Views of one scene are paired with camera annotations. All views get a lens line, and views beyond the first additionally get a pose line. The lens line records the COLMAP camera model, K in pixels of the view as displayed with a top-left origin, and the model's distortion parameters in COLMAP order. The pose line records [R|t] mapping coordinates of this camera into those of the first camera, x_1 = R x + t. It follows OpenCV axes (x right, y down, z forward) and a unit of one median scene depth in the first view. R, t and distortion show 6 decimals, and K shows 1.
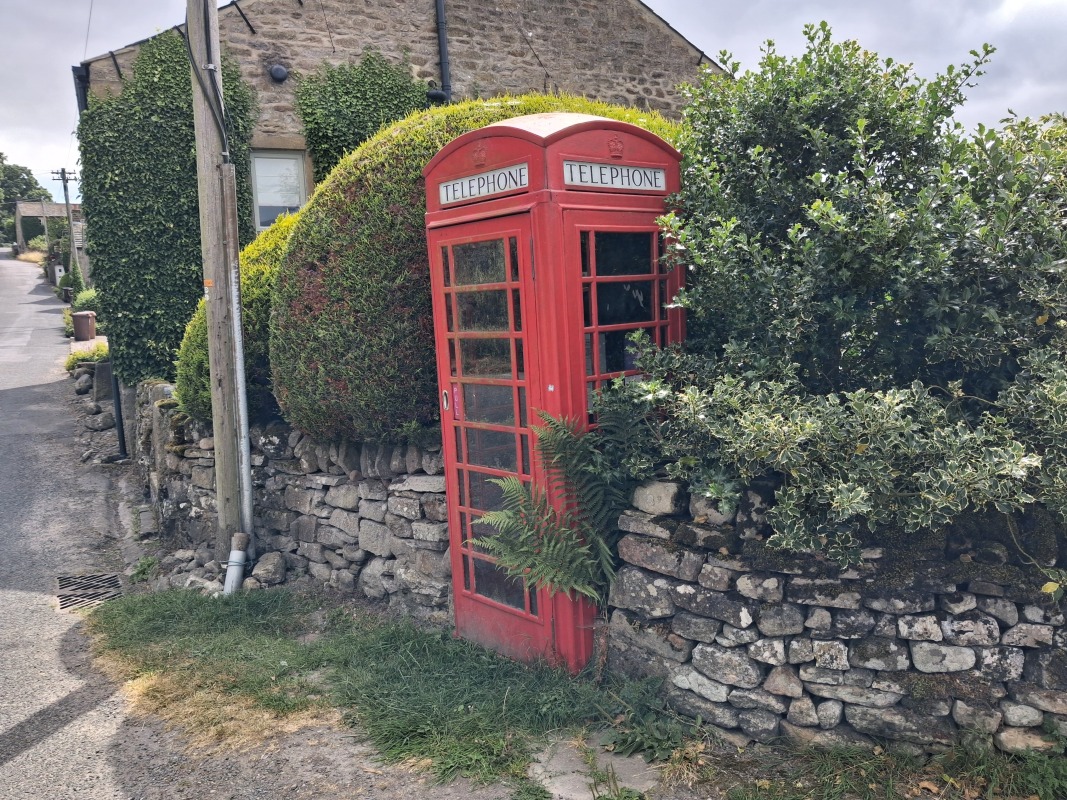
lens RADIAL K [[843.2, 0, 546.0], [0, 843.2, 402.9], [0, 0, 1]] dist [-0.004155, -0.000894]
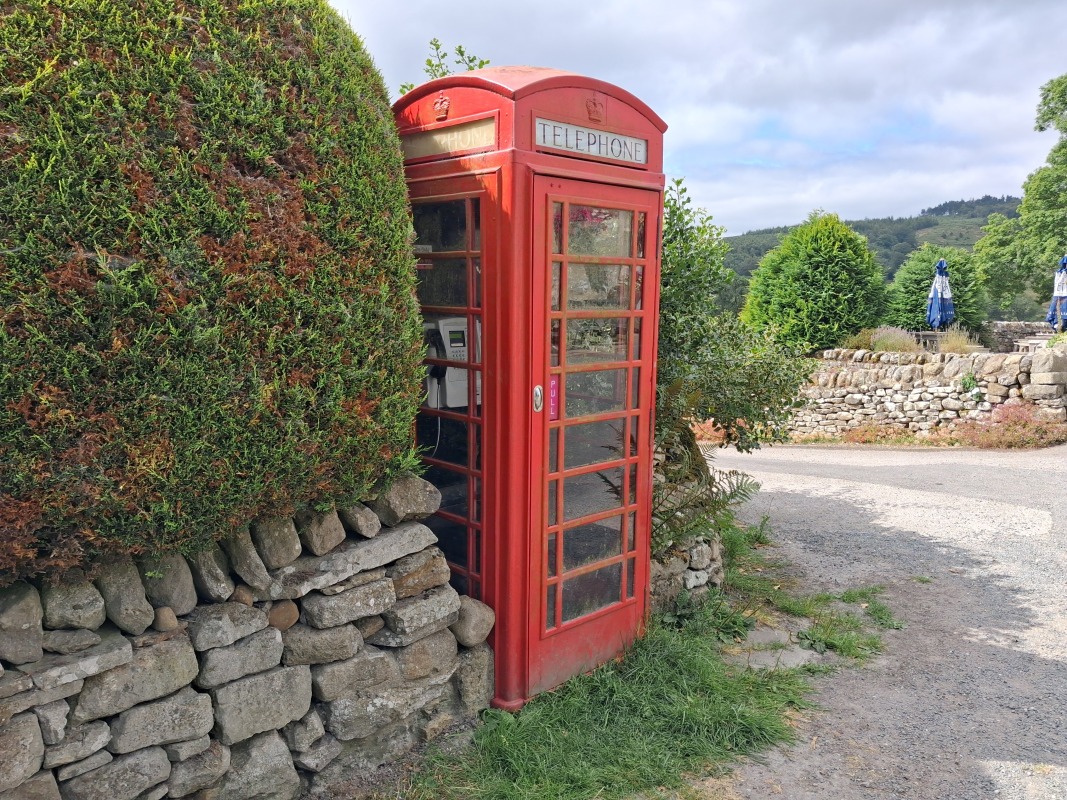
lens RADIAL K [[840.2, 0, 548.5], [0, 840.2, 423.9], [0, 0, 1]] dist [-0.000356, -0.001271]
pose [[-0.046156, -0.105793, 0.993316, -0.938053], [0.110623, 0.987719, 0.110337, -0.068088], [-0.992790, 0.114976, -0.033886, 1.069845]]
